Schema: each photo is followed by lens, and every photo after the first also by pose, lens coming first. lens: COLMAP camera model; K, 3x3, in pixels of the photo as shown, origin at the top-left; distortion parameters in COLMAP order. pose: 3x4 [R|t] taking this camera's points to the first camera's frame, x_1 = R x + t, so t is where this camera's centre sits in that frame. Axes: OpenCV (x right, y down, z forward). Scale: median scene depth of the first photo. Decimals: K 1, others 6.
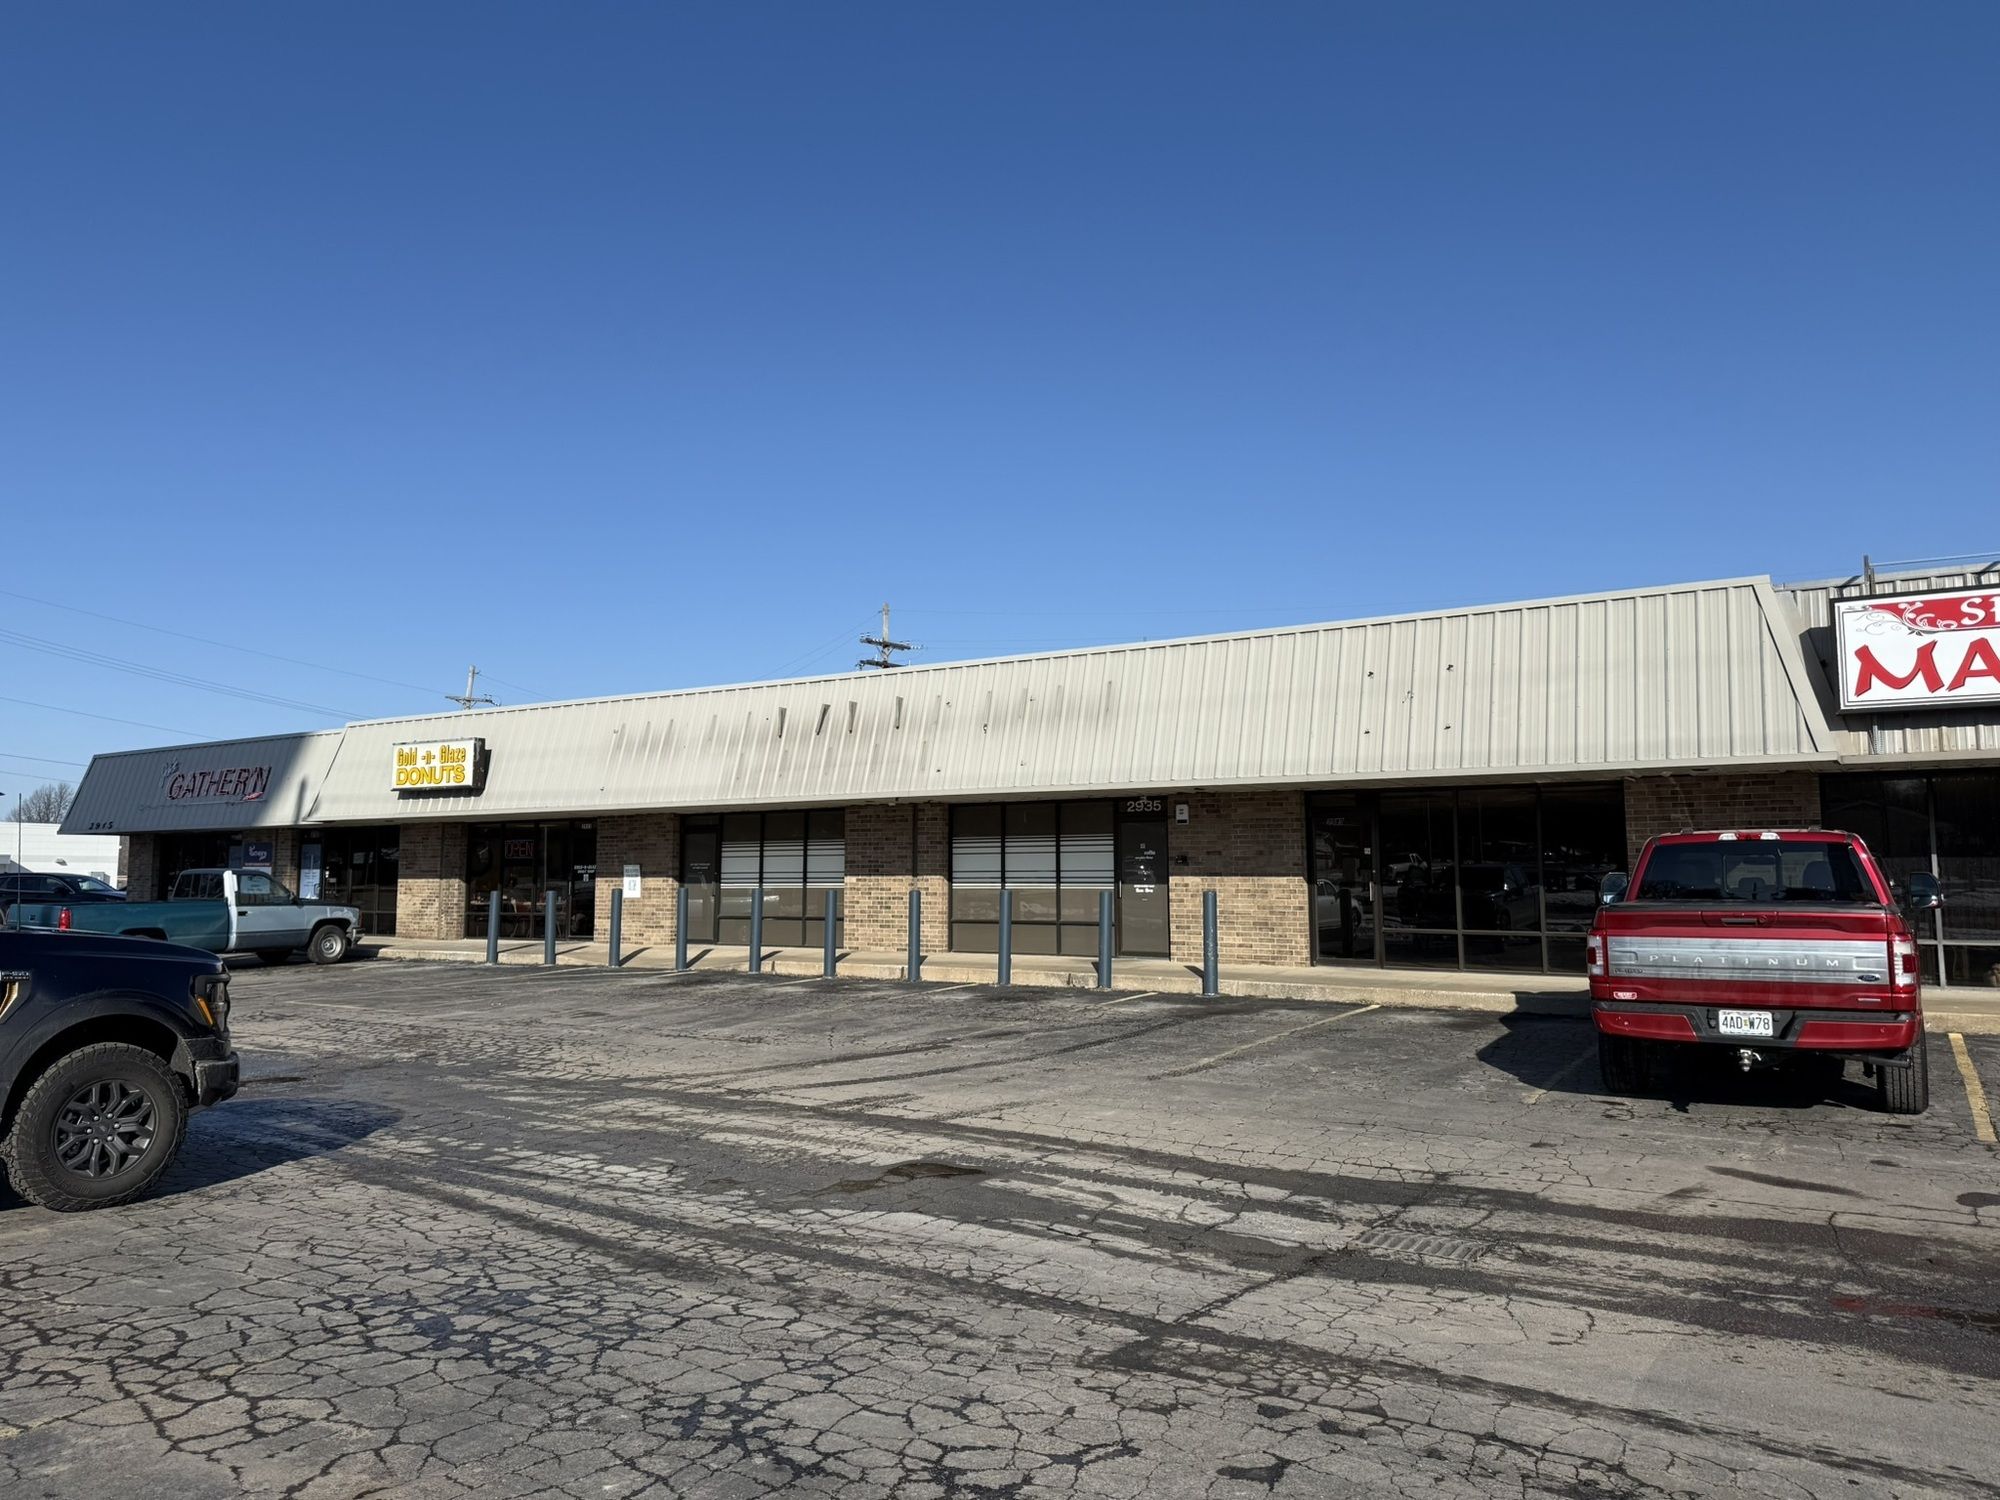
lens RADIAL K [[1398.7, 0, 998.0], [0, 1398.7, 736.3], [0, 0, 1]] dist [0.142490, -0.222160]
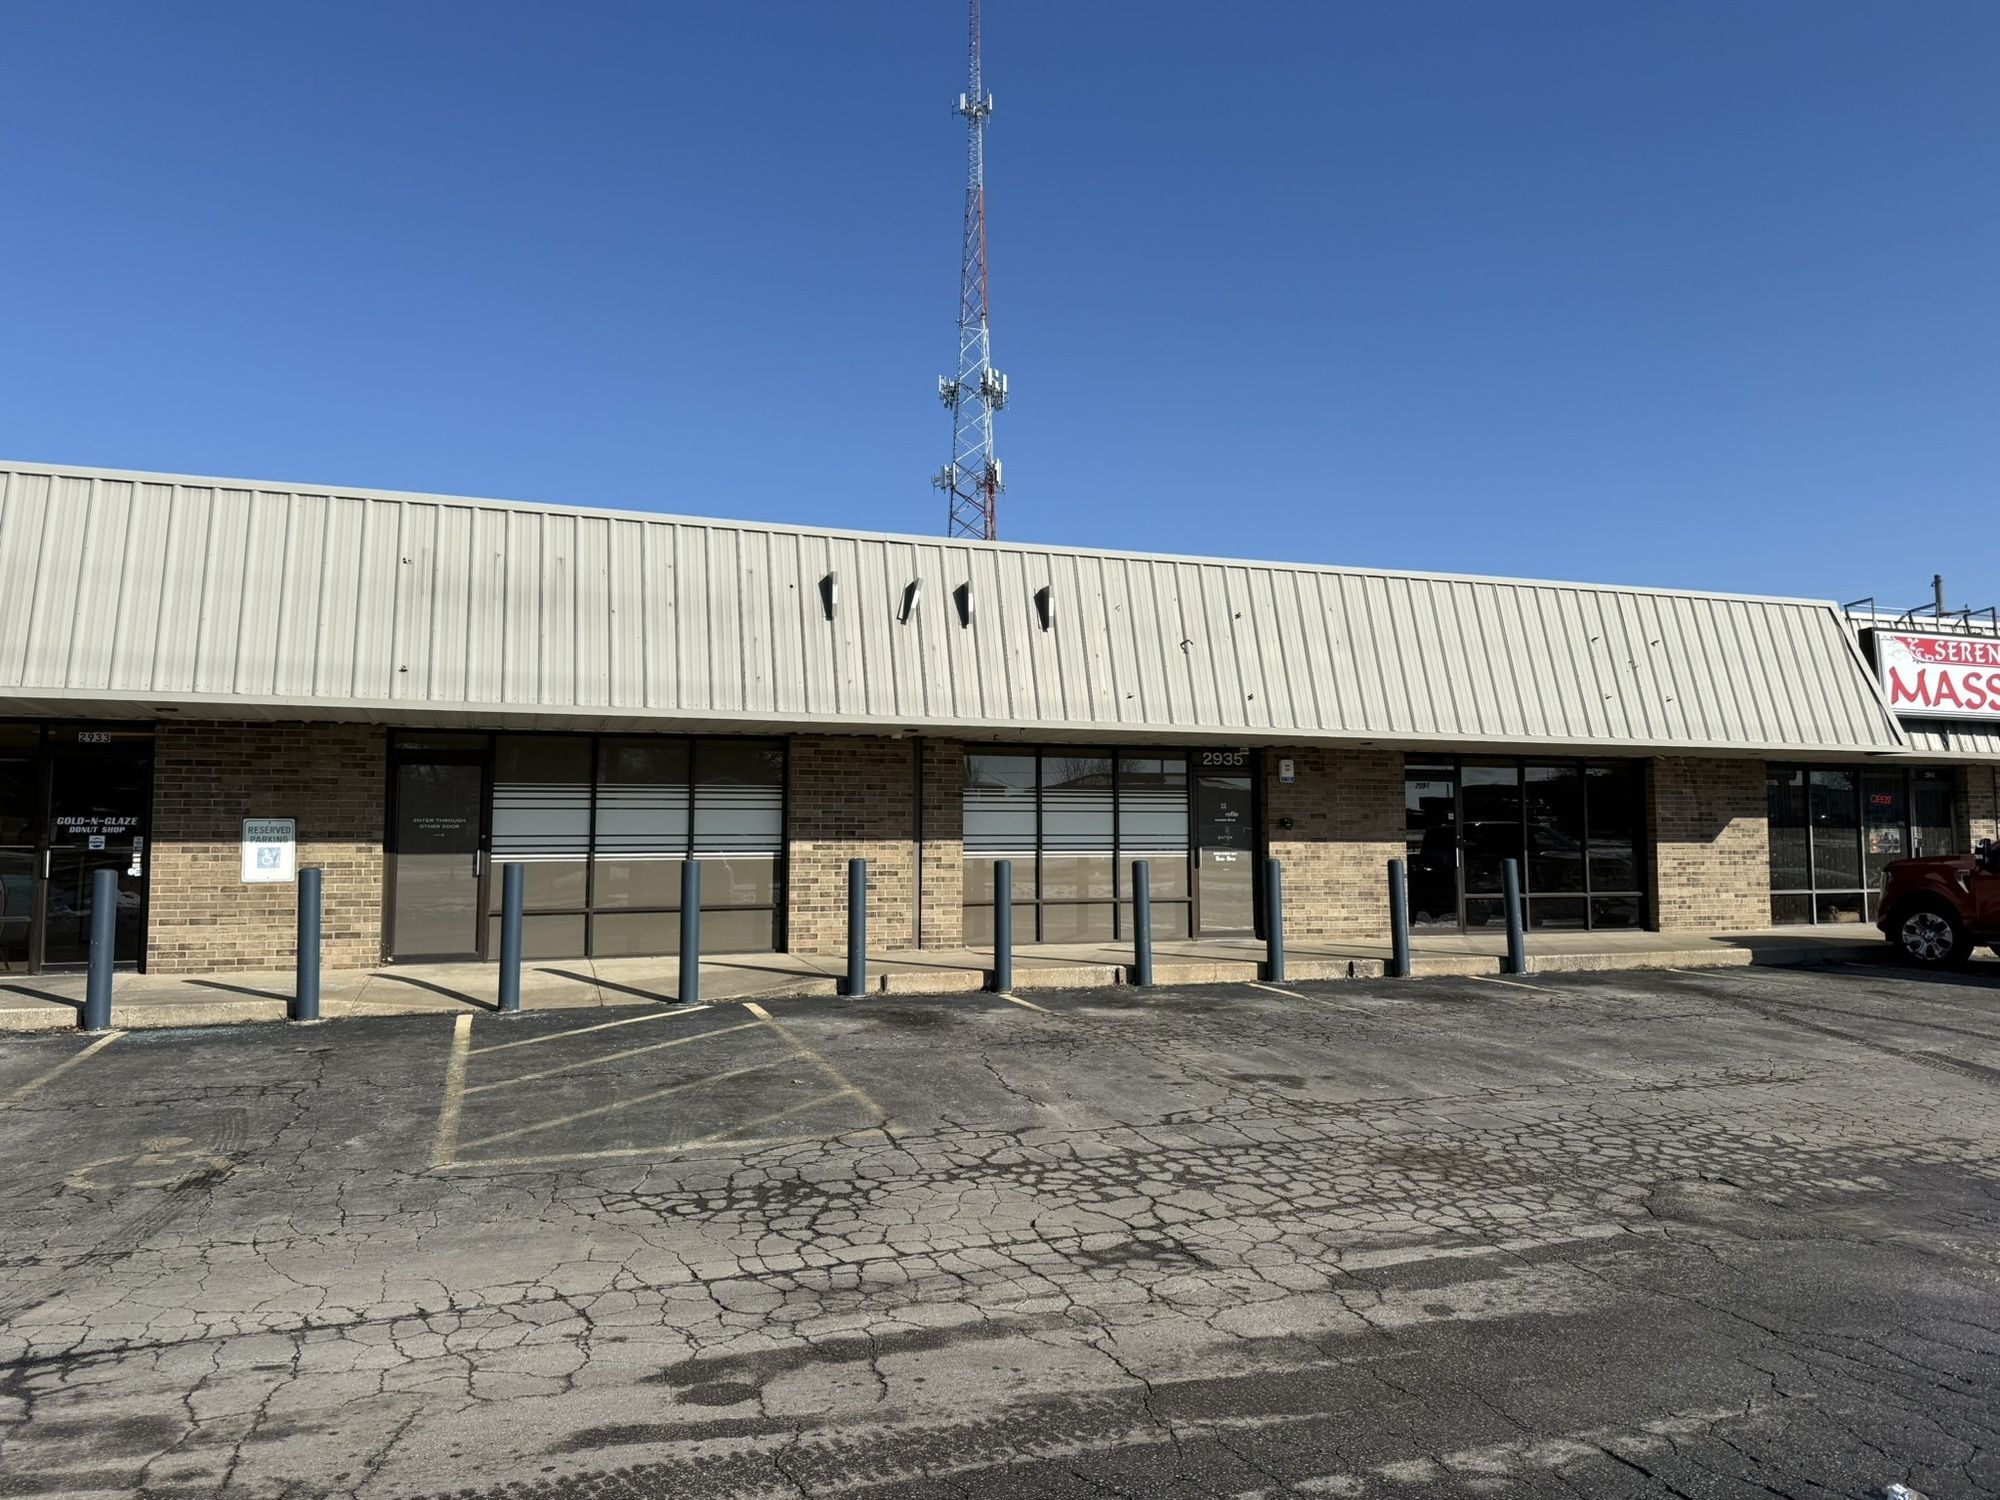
lens RADIAL K [[1398.7, 0, 998.0], [0, 1398.7, 736.3], [0, 0, 1]] dist [0.142490, -0.222160]
pose [[0.603627, 0.066375, 0.794499, -0.600607], [-0.076397, 0.996758, -0.025229, 0.062437], [-0.793598, -0.045469, 0.606741, 0.547765]]
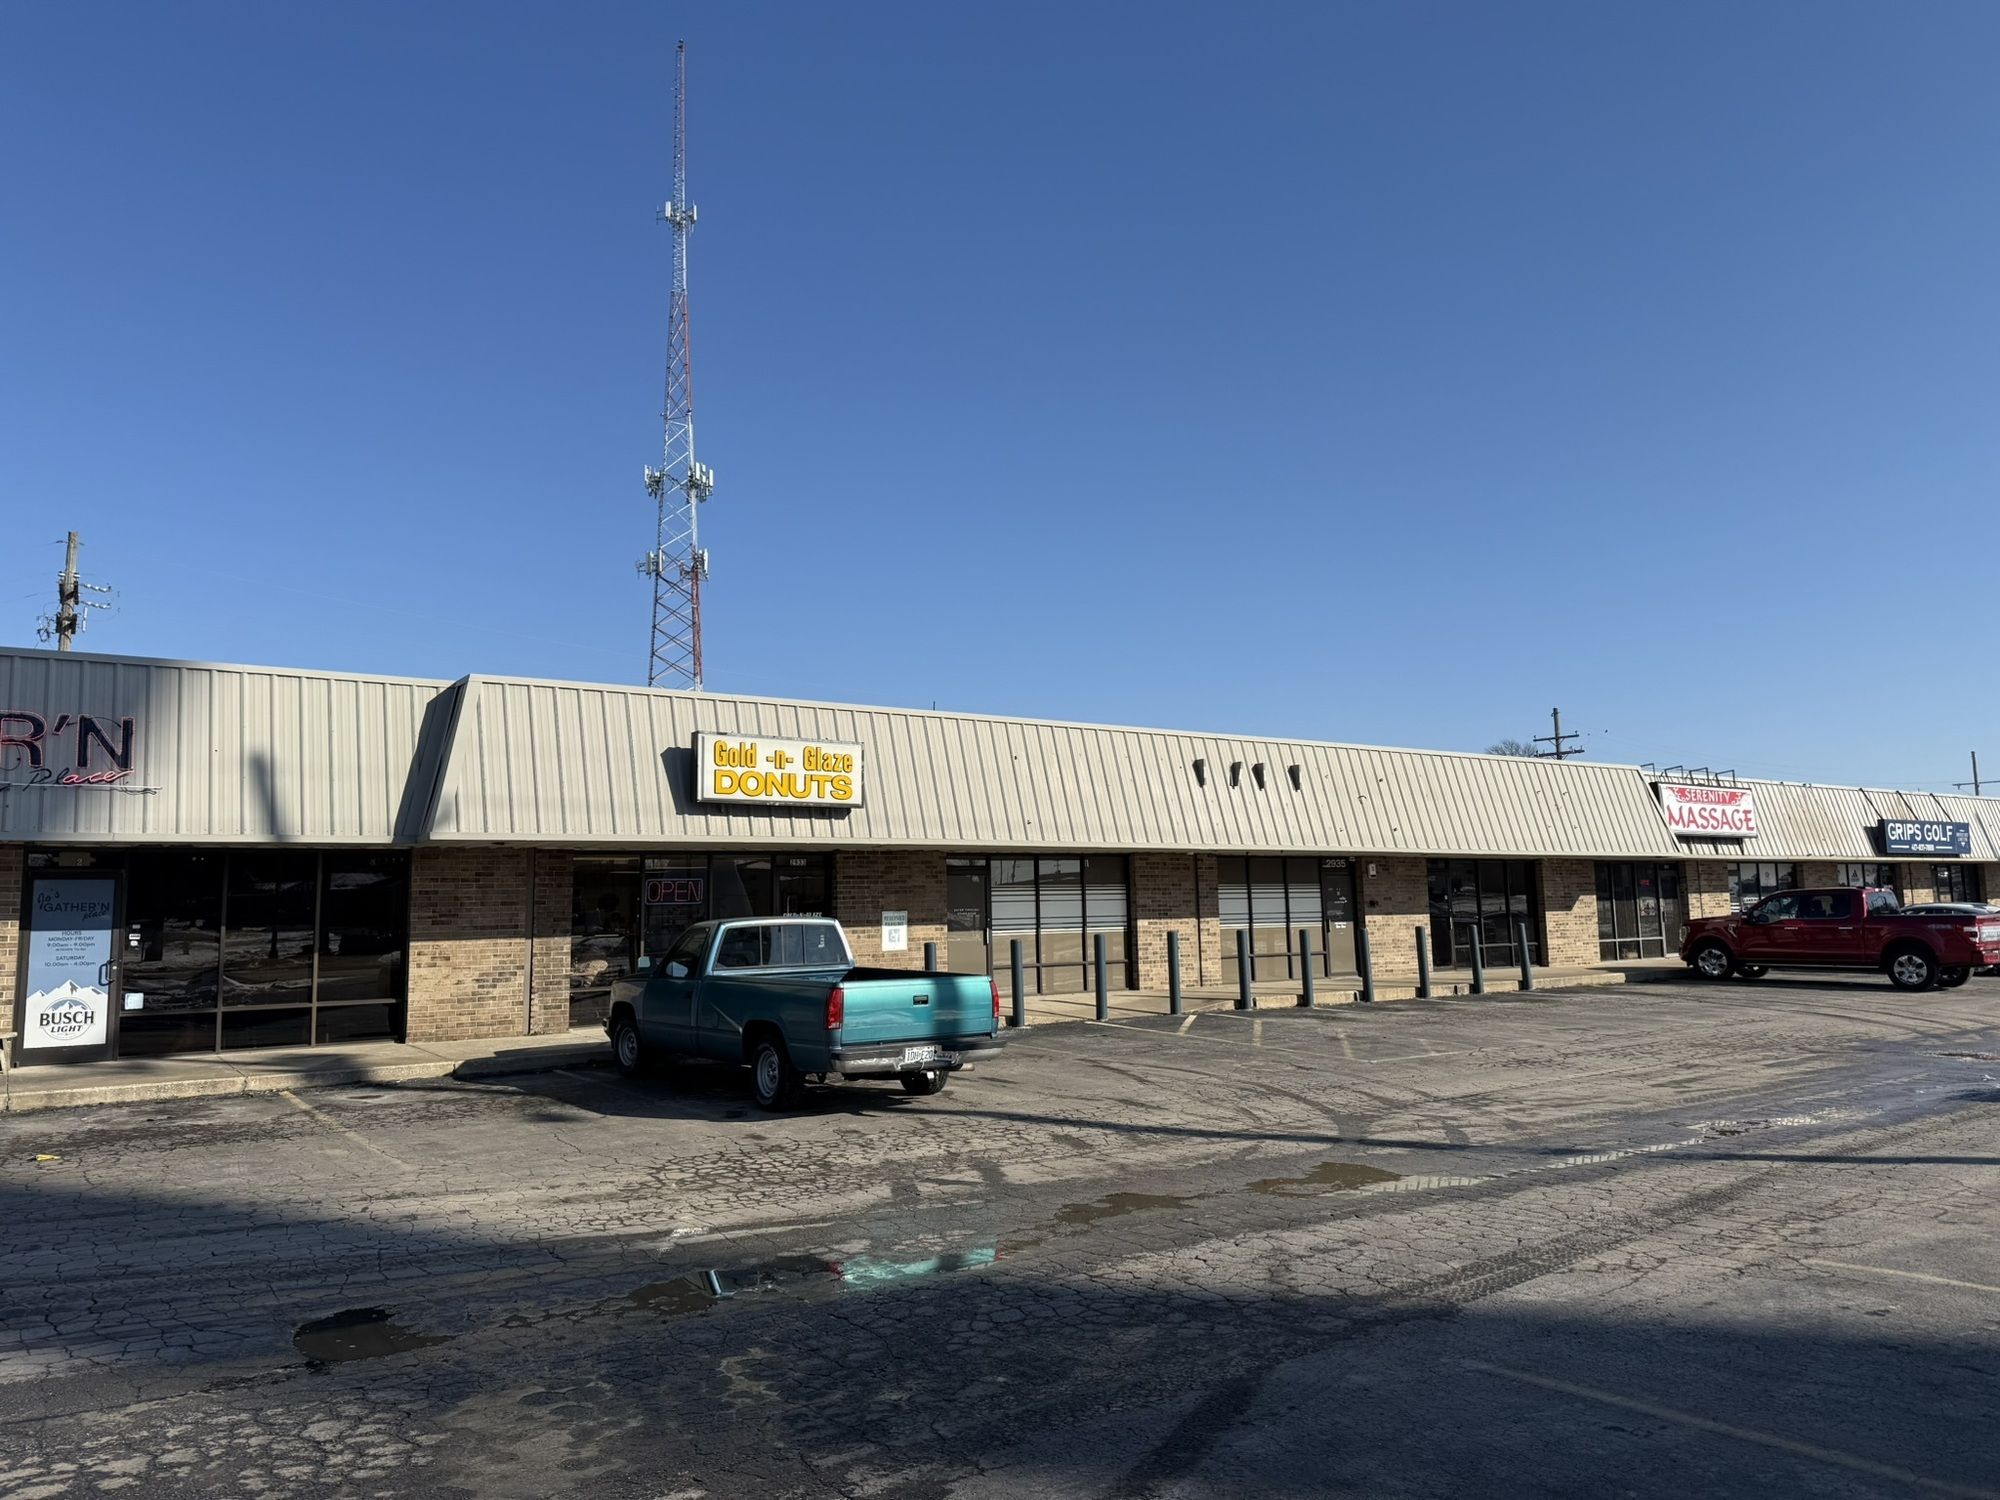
lens RADIAL K [[1398.7, 0, 998.0], [0, 1398.7, 736.3], [0, 0, 1]] dist [0.142490, -0.222160]
pose [[0.360543, 0.114811, 0.925650, -1.186471], [-0.067161, 0.993015, -0.097007, 0.075163], [-0.930322, -0.027193, 0.365735, 0.745367]]
